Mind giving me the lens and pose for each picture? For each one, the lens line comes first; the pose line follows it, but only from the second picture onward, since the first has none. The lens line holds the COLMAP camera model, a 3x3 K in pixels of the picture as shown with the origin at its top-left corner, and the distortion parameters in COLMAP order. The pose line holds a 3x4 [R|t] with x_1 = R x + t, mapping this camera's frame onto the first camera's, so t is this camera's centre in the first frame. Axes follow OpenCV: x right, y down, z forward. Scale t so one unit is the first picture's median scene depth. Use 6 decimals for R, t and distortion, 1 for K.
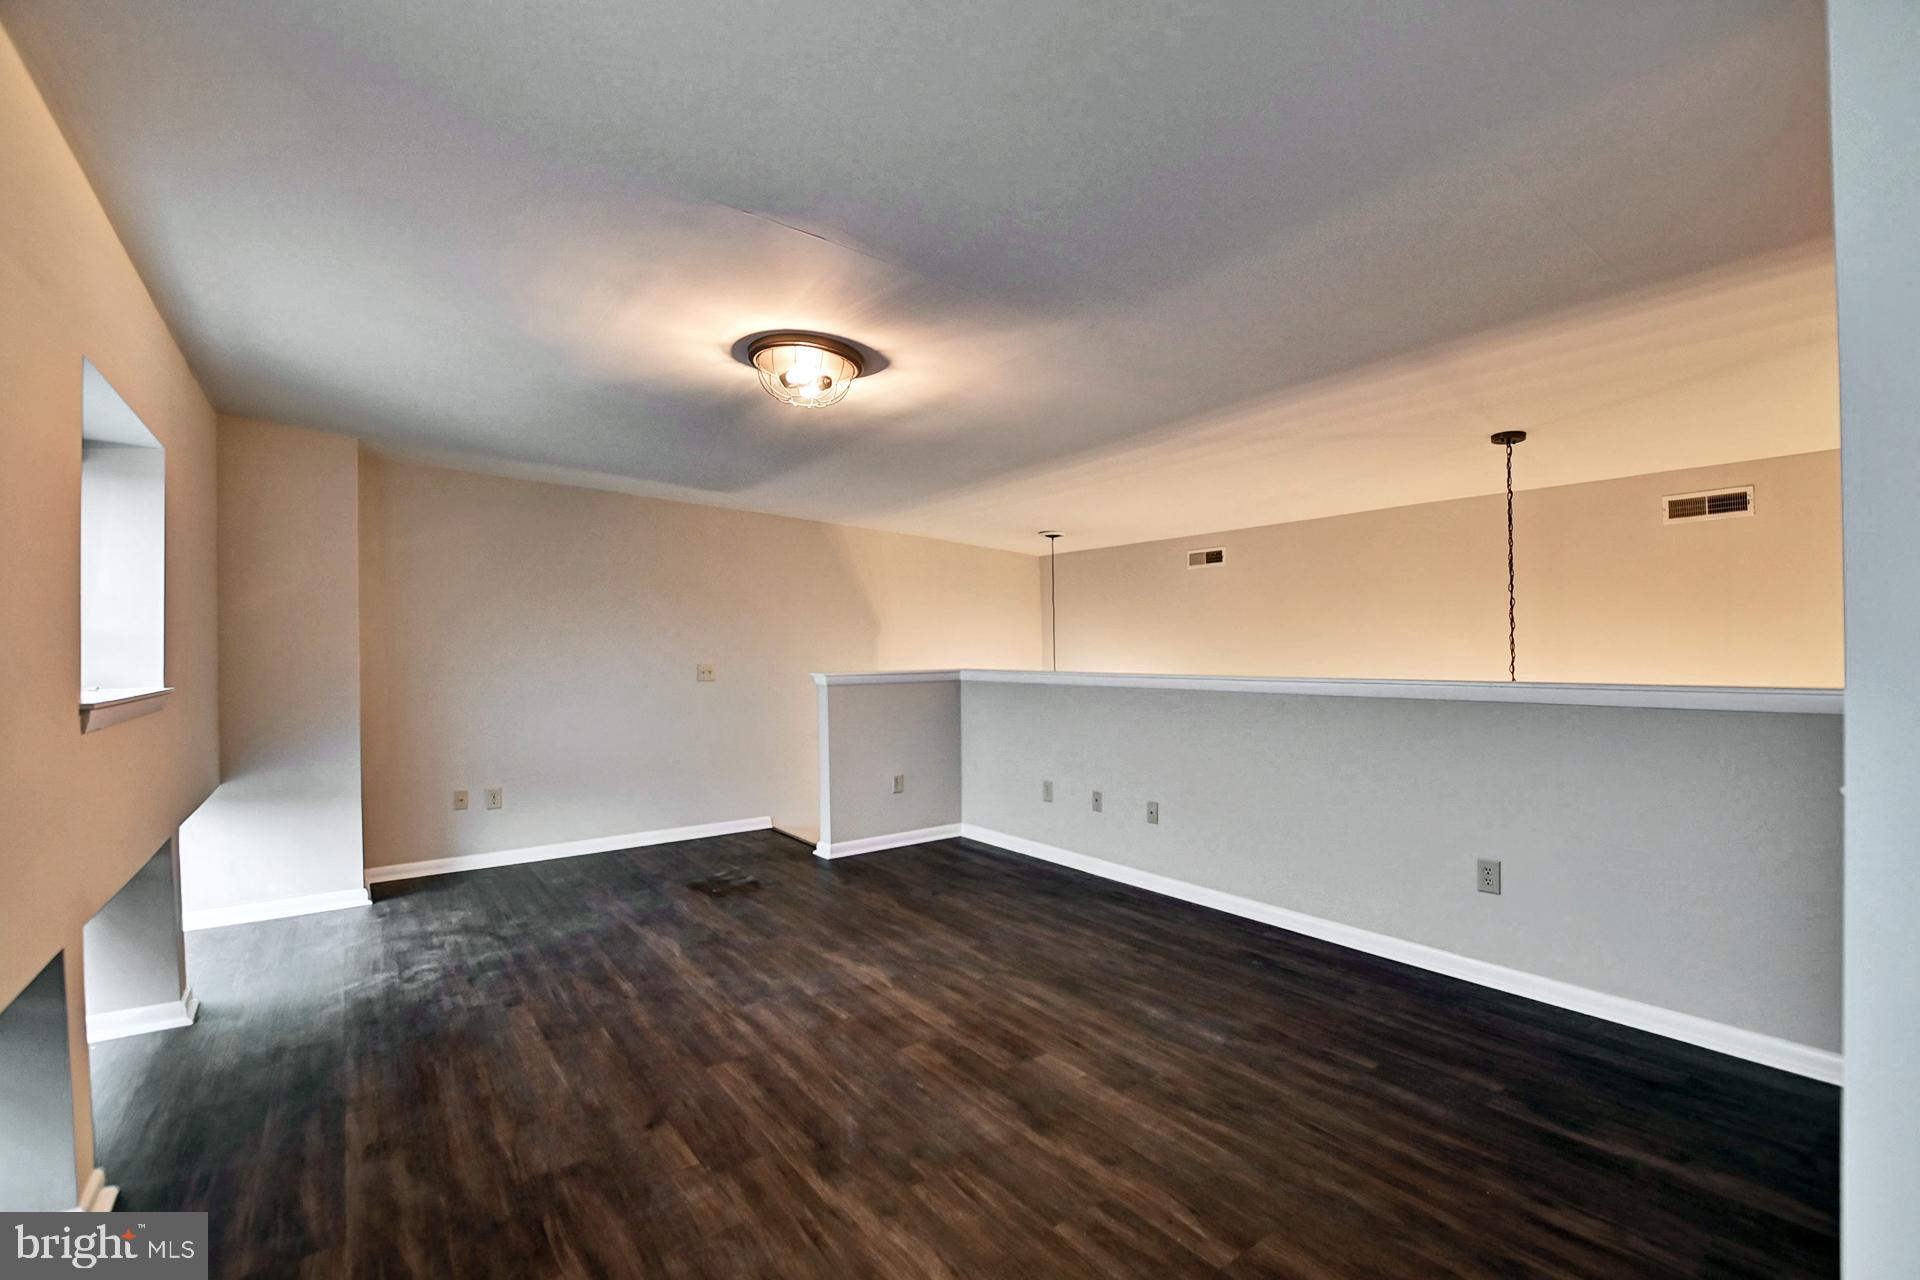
lens RADIAL K [[847.2, 0, 961.8], [0, 847.2, 647.2], [0, 0, 1]] dist [-0.002228, -0.000072]
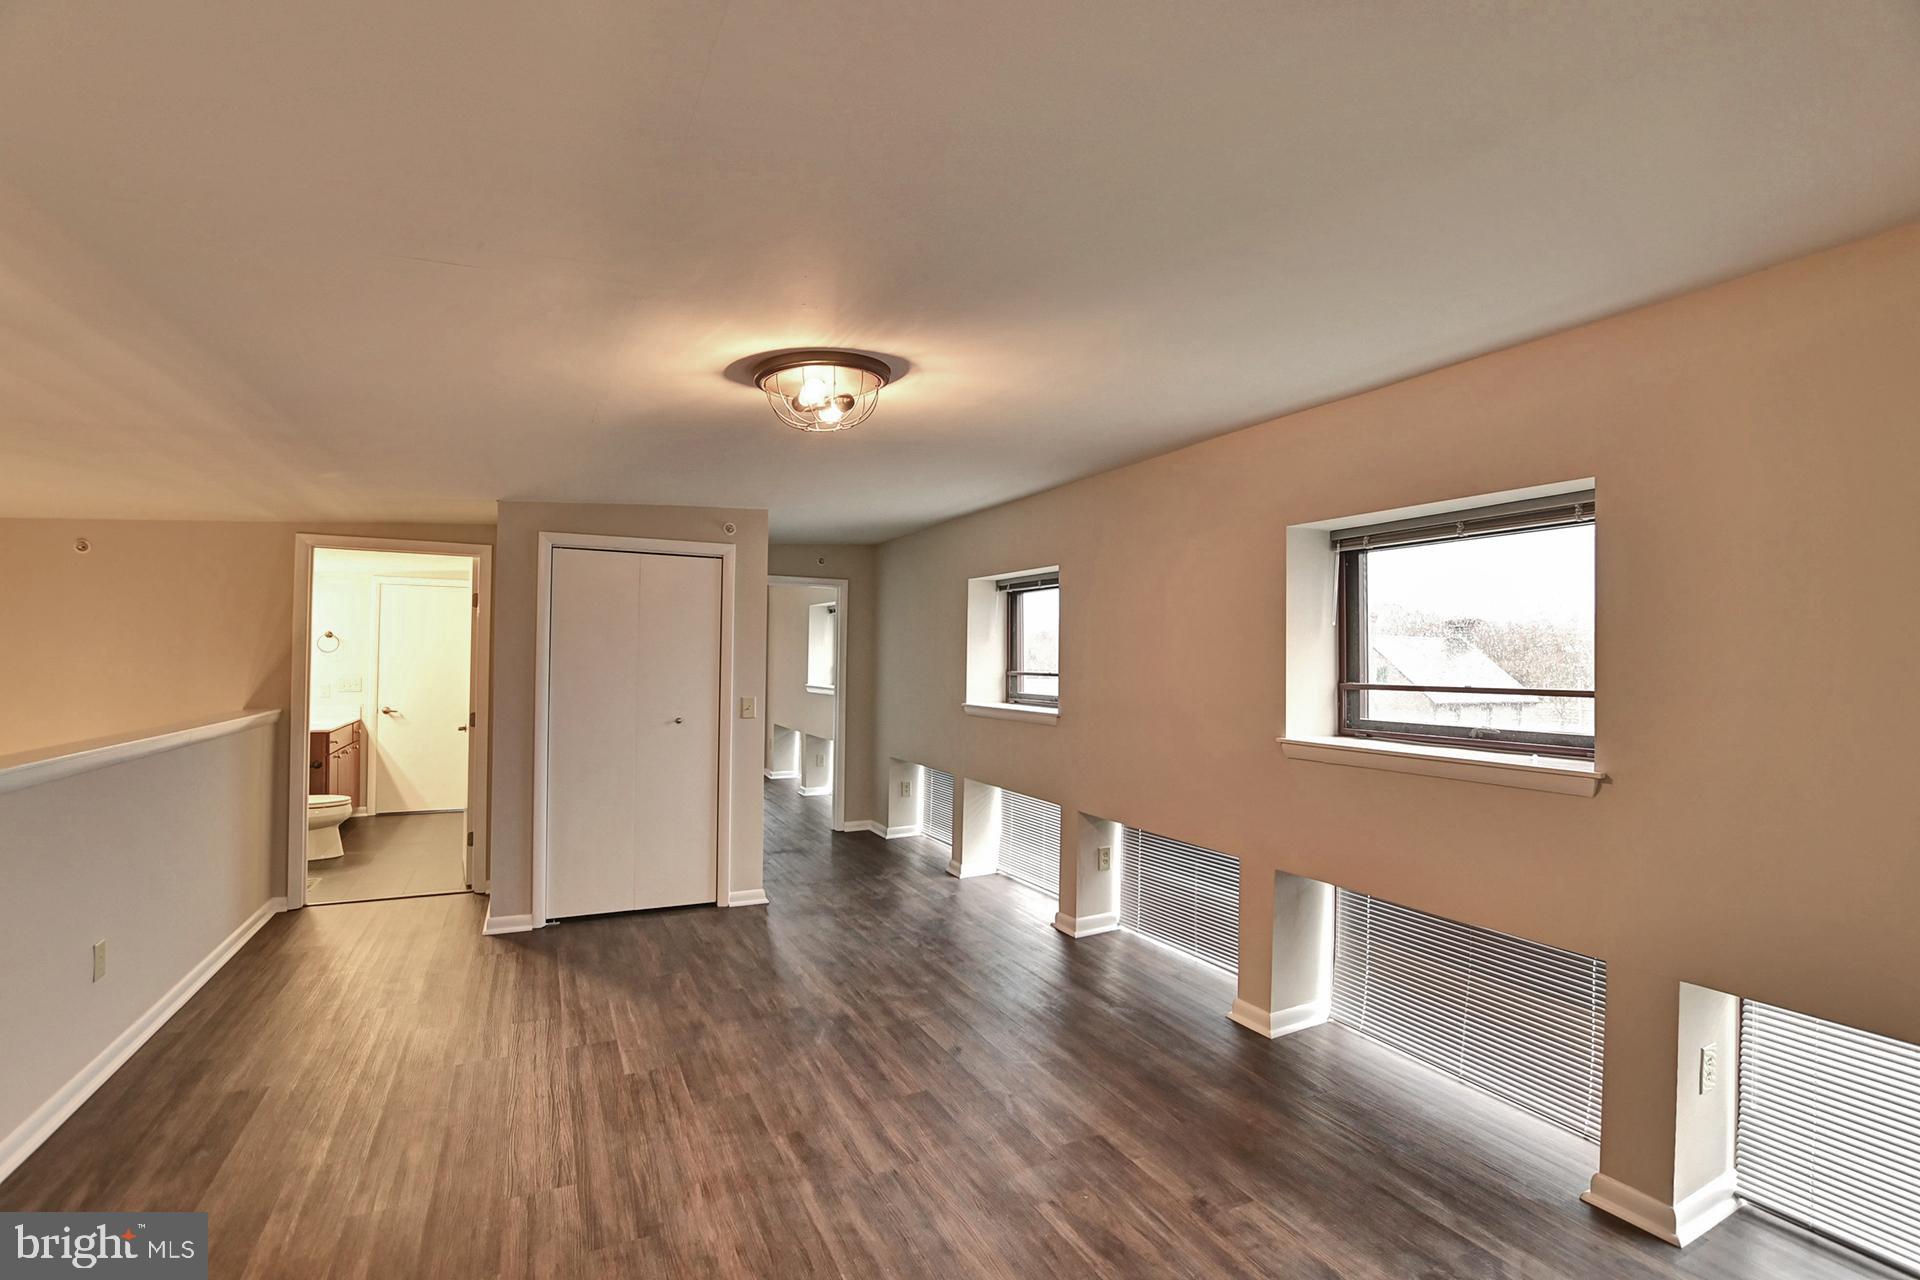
lens RADIAL K [[847.2, 0, 961.8], [0, 847.2, 647.2], [0, 0, 1]] dist [-0.002228, -0.000072]
pose [[-0.986117, 0.004885, 0.165981, -0.521359], [0.000631, 0.999670, -0.025675, -0.049793], [-0.166051, -0.025213, -0.985795, 2.046911]]
